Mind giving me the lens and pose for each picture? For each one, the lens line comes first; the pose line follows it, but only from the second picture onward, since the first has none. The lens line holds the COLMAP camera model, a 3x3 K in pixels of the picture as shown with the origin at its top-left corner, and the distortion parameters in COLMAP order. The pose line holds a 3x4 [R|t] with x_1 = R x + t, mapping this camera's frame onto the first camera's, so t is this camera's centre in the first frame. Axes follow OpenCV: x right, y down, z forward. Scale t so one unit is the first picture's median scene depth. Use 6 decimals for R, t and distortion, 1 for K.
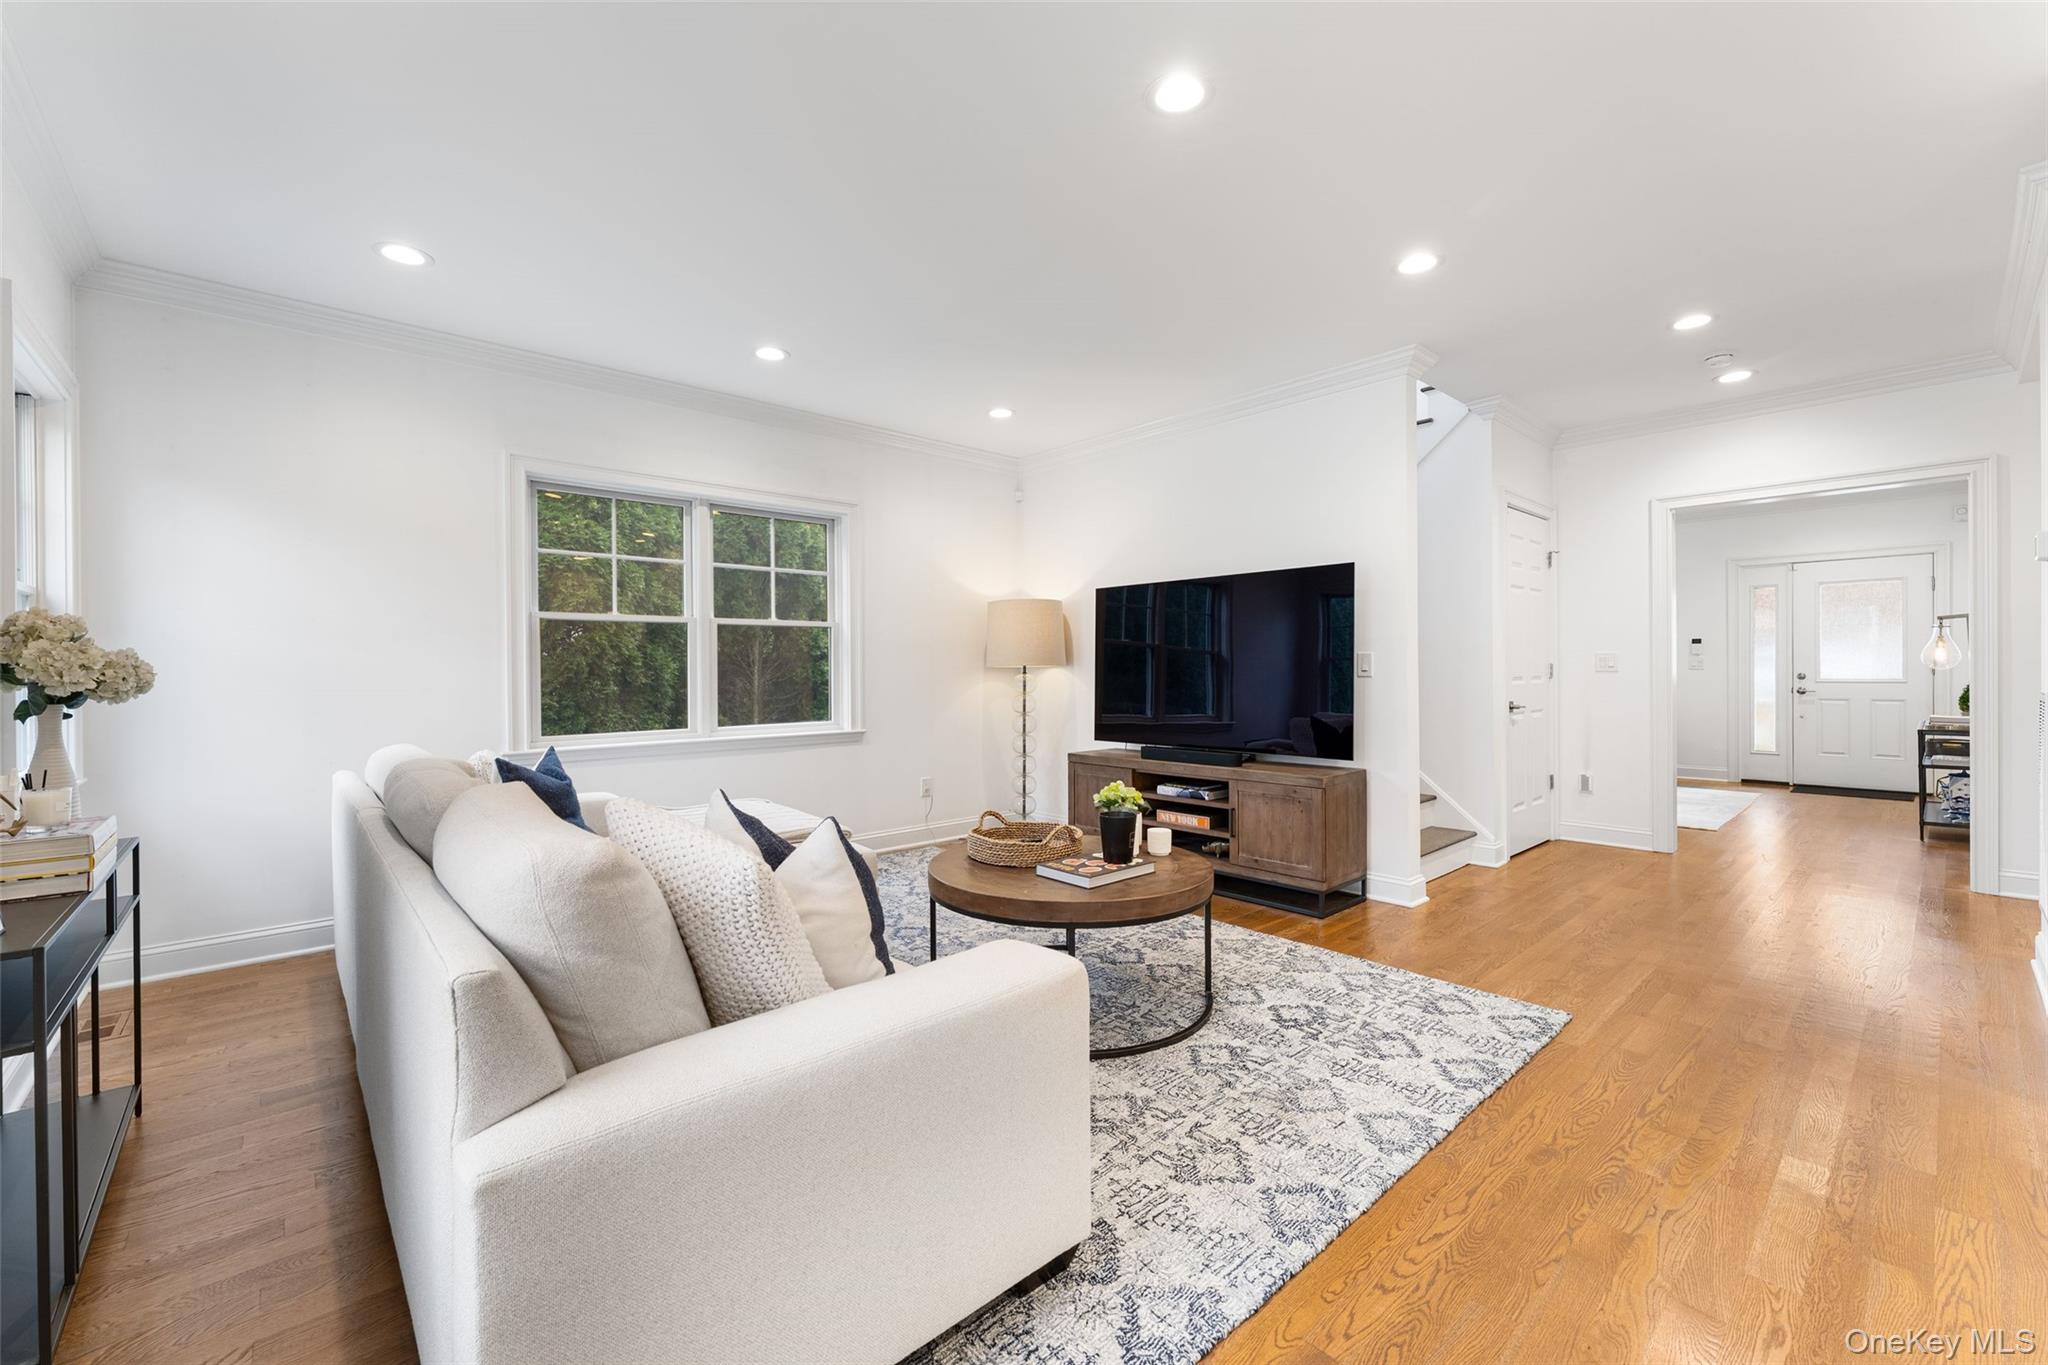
lens RADIAL K [[841.3, 0, 1002.3], [0, 841.3, 686.1], [0, 0, 1]] dist [0.000828, 0.000367]
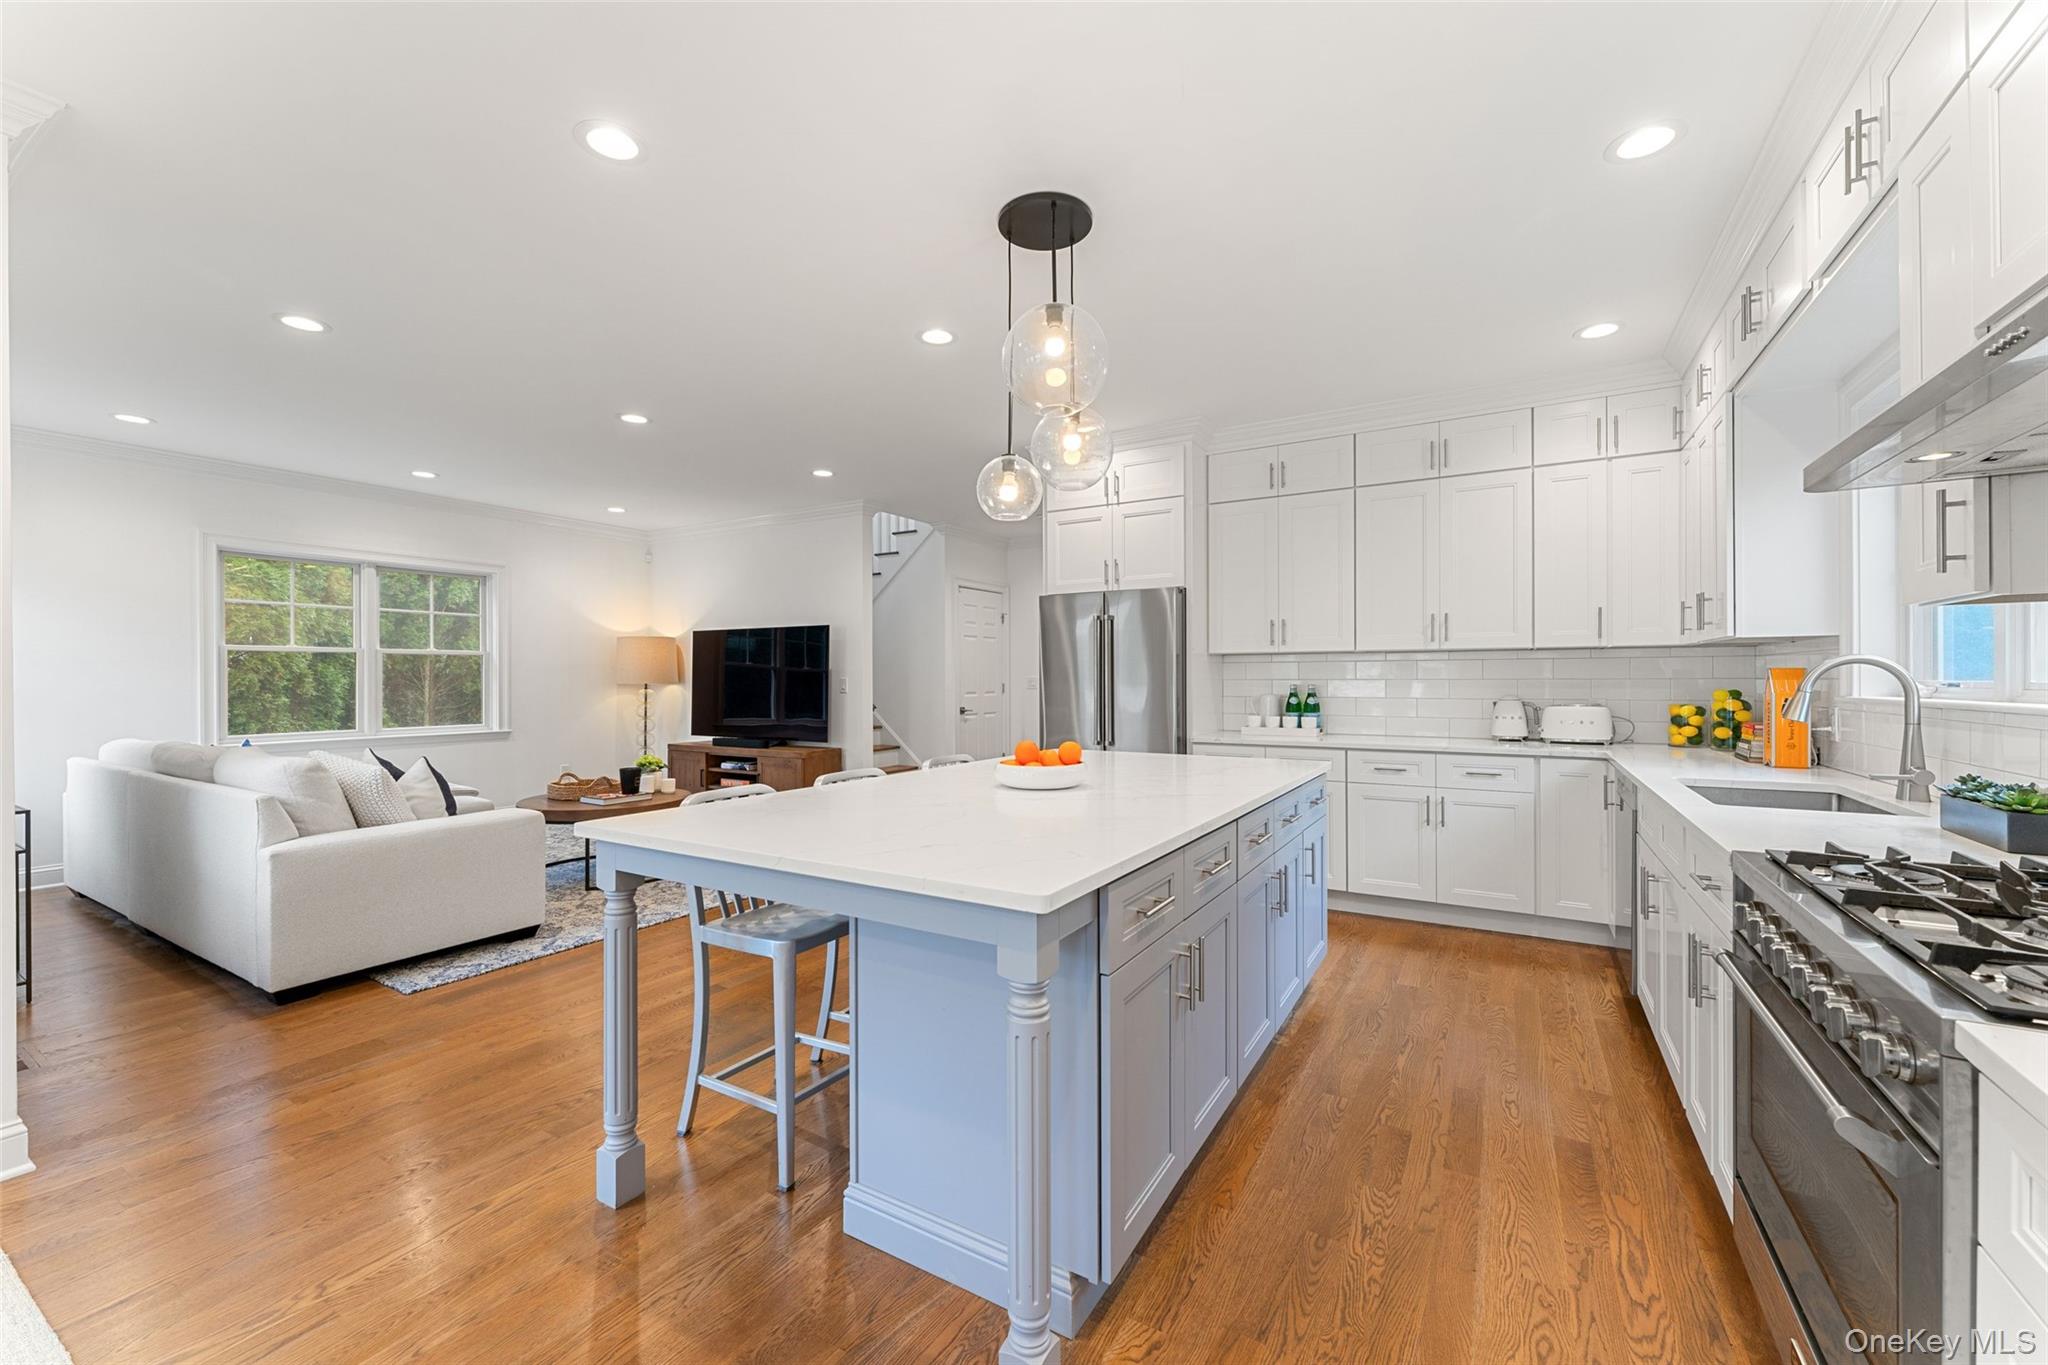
lens RADIAL K [[841.3, 0, 1030.0], [0, 841.3, 681.9], [0, 0, 1]] dist [0.000828, 0.000367]
pose [[0.951762, 0.004897, 0.306798, 0.260666], [-0.000369, 0.999890, -0.014813, -0.007549], [-0.306837, 0.013985, 0.951659, -0.668927]]
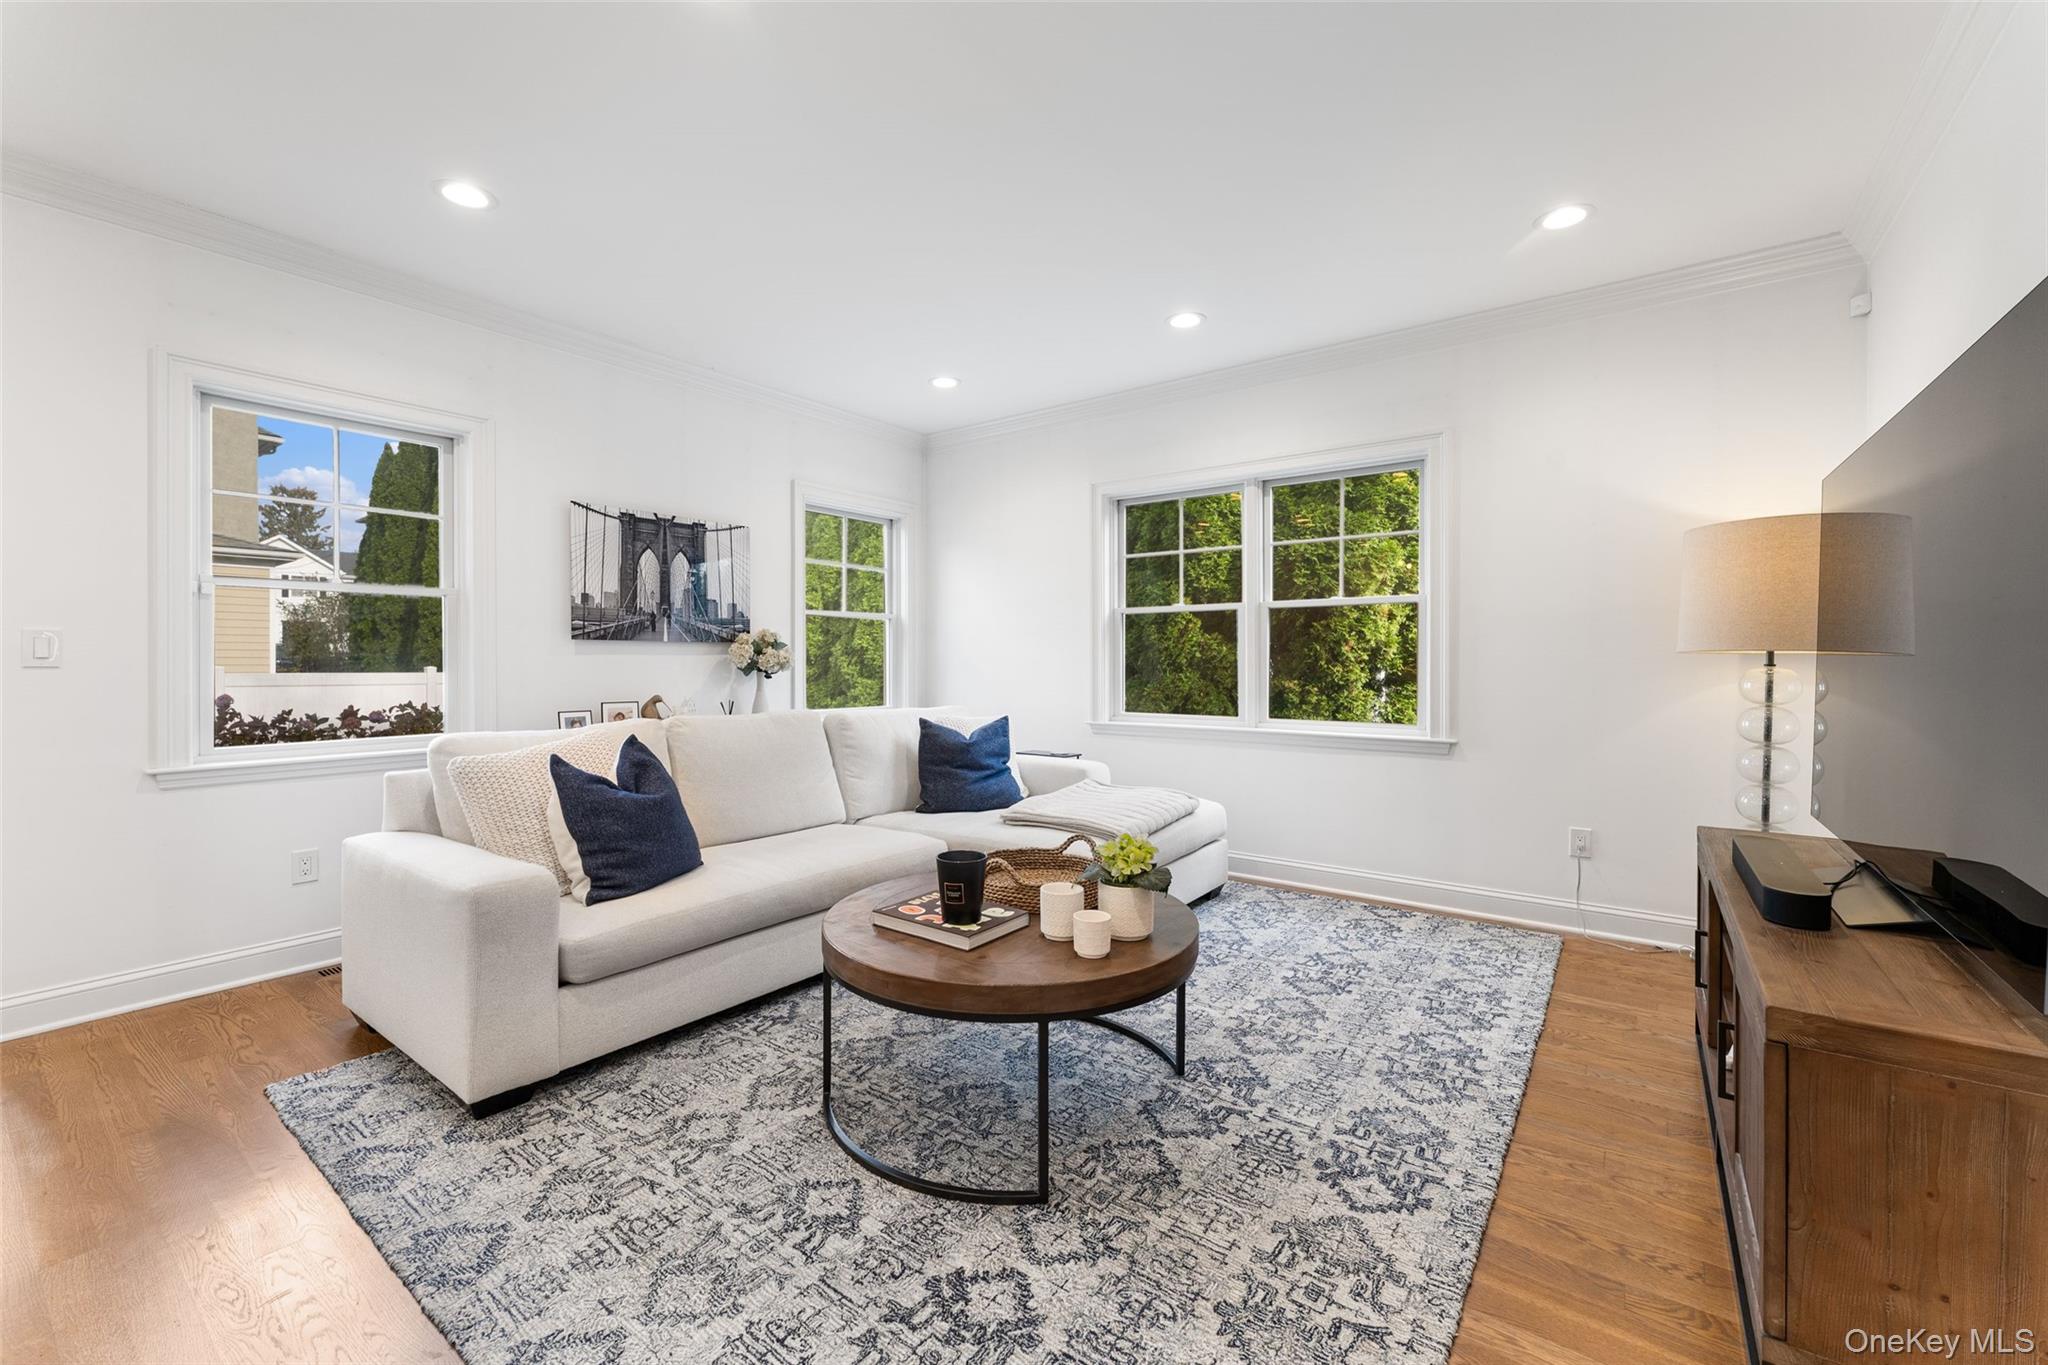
lens RADIAL K [[841.3, 0, 1027.1], [0, 841.3, 669.6], [0, 0, 1]] dist [0.000828, 0.000367]
pose [[0.192790, 0.017255, -0.981088, 0.563878], [-0.016840, 0.999756, 0.014275, -0.015490], [0.981096, 0.013769, 0.193034, 0.587803]]
